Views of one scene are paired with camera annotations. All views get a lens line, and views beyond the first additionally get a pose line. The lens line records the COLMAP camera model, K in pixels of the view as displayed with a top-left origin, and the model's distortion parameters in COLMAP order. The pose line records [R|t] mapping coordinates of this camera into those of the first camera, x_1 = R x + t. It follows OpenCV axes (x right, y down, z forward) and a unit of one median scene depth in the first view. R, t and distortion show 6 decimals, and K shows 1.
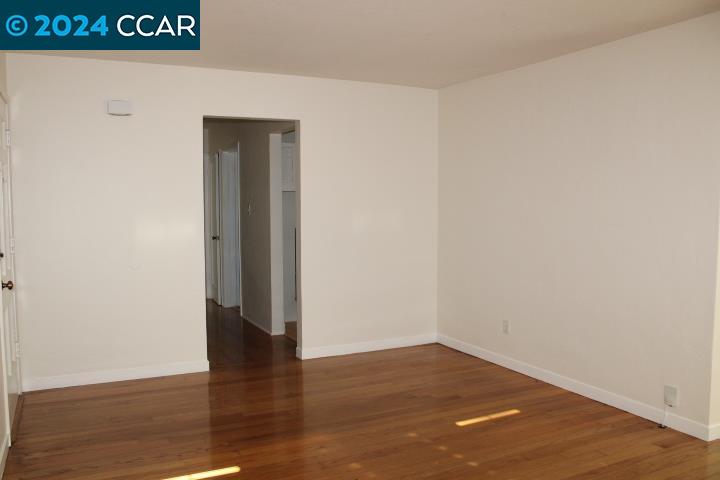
lens RADIAL K [[602.1, 0, 359.7], [0, 602.1, 242.7], [0, 0, 1]] dist [-0.161622, 0.130339]
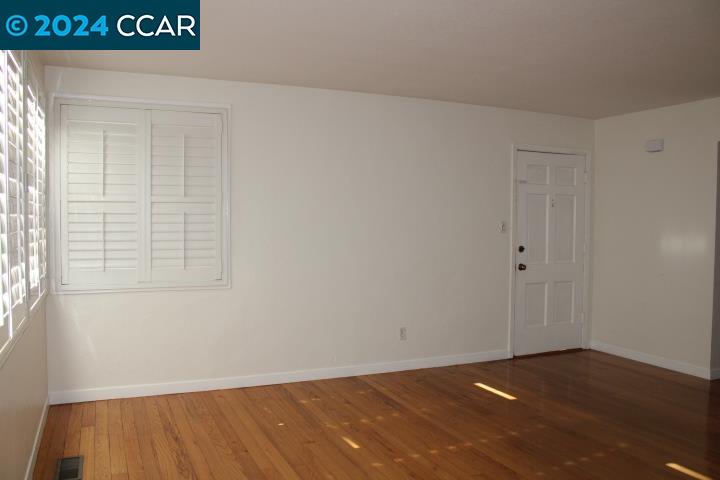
lens RADIAL K [[602.1, 0, 362.0], [0, 602.1, 239.8], [0, 0, 1]] dist [-0.161622, 0.130339]
pose [[-0.042644, 0.040878, -0.998254, 0.788304], [-0.076895, 0.996065, 0.044073, -0.031898], [0.996127, 0.078640, -0.039333, 0.393171]]
